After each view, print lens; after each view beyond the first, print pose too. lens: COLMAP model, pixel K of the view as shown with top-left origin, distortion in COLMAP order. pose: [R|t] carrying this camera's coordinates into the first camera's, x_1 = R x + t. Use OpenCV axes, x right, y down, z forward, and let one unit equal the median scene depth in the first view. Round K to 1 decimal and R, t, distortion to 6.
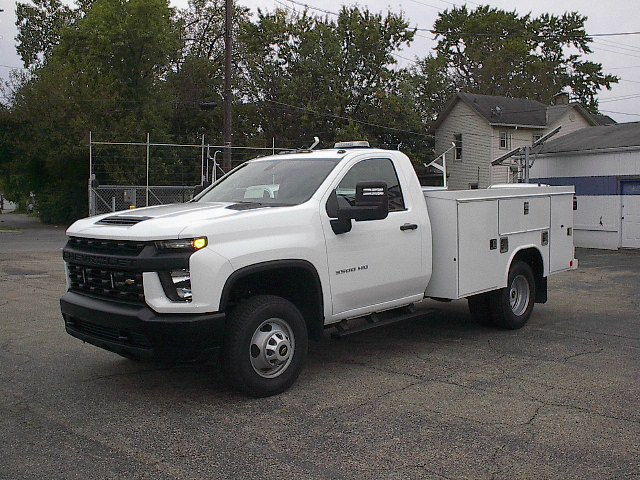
lens RADIAL K [[711.2, 0, 321.6], [0, 711.2, 237.0], [0, 0, 1]] dist [-0.115019, 0.000000]
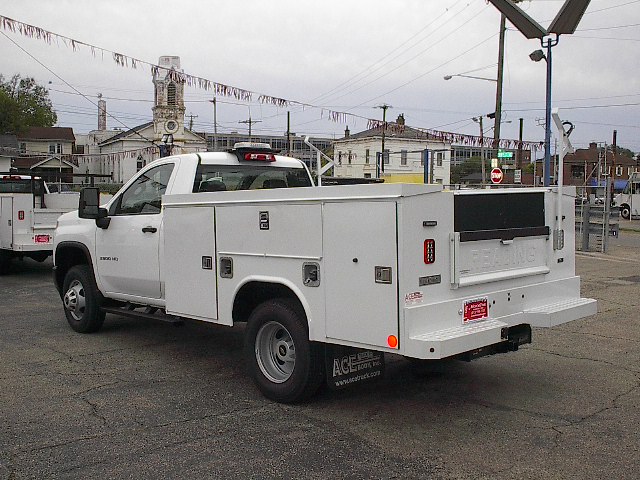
lens RADIAL K [[711.2, 0, 324.4], [0, 711.2, 239.3], [0, 0, 1]] dist [-0.115019, 0.000000]
pose [[-0.037847, 0.064871, -0.997176, 1.138003], [-0.063139, 0.995741, 0.067175, -0.085347], [0.997287, 0.065503, -0.033590, 1.288213]]
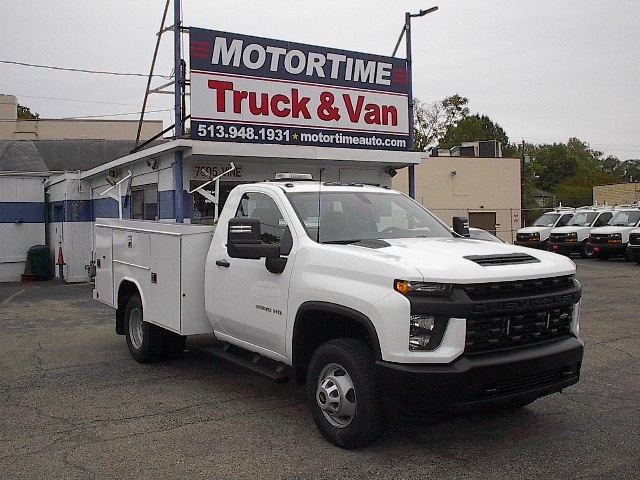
lens RADIAL K [[711.2, 0, 323.8], [0, 711.2, 240.9], [0, 0, 1]] dist [-0.115019, 0.000000]
pose [[0.201550, -0.031115, 0.978984, -1.027713], [0.063386, 0.997815, 0.018664, -0.066215], [-0.977425, 0.058292, 0.203082, 0.868761]]
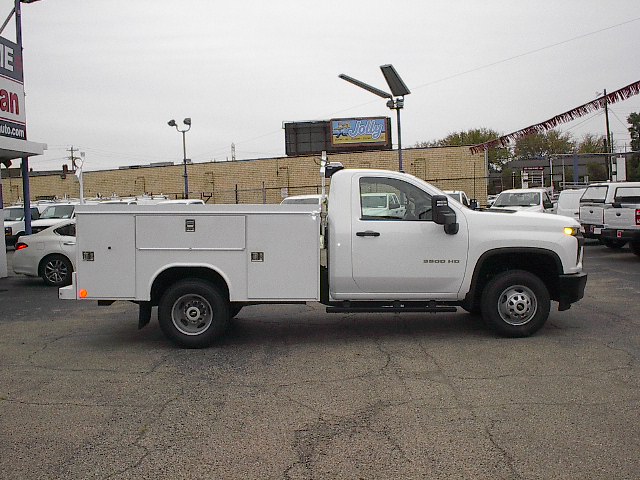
lens RADIAL K [[711.2, 0, 317.3], [0, 711.2, 240.3], [0, 0, 1]] dist [-0.115019, 0.000000]
pose [[-0.684795, -0.017040, 0.728536, -0.917416], [0.074862, 0.992792, 0.093588, -0.134288], [-0.724880, 0.118629, -0.678584, 2.089434]]
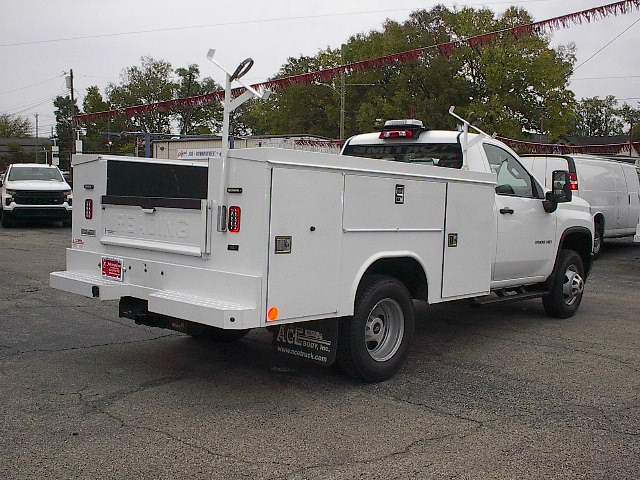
lens RADIAL K [[711.2, 0, 325.5], [0, 711.2, 237.3], [0, 0, 1]] dist [-0.115019, 0.000000]
pose [[-0.999523, -0.018576, -0.024666, 0.187480], [-0.021778, 0.990377, 0.136674, -0.121280], [0.021889, 0.137146, -0.990309, 2.209237]]
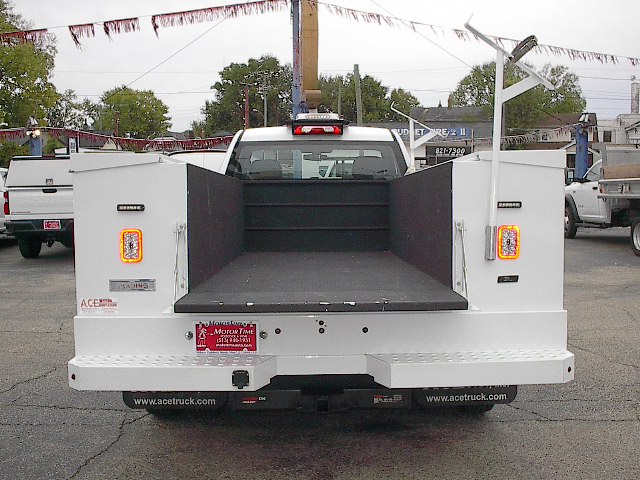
lens RADIAL K [[711.2, 0, 322.0], [0, 711.2, 237.6], [0, 0, 1]] dist [-0.115019, 0.000000]
pose [[-0.713295, 0.059385, -0.698343, 0.702272], [-0.037438, 0.991753, 0.122574, -0.105805], [0.699863, 0.113576, -0.705189, 1.812907]]
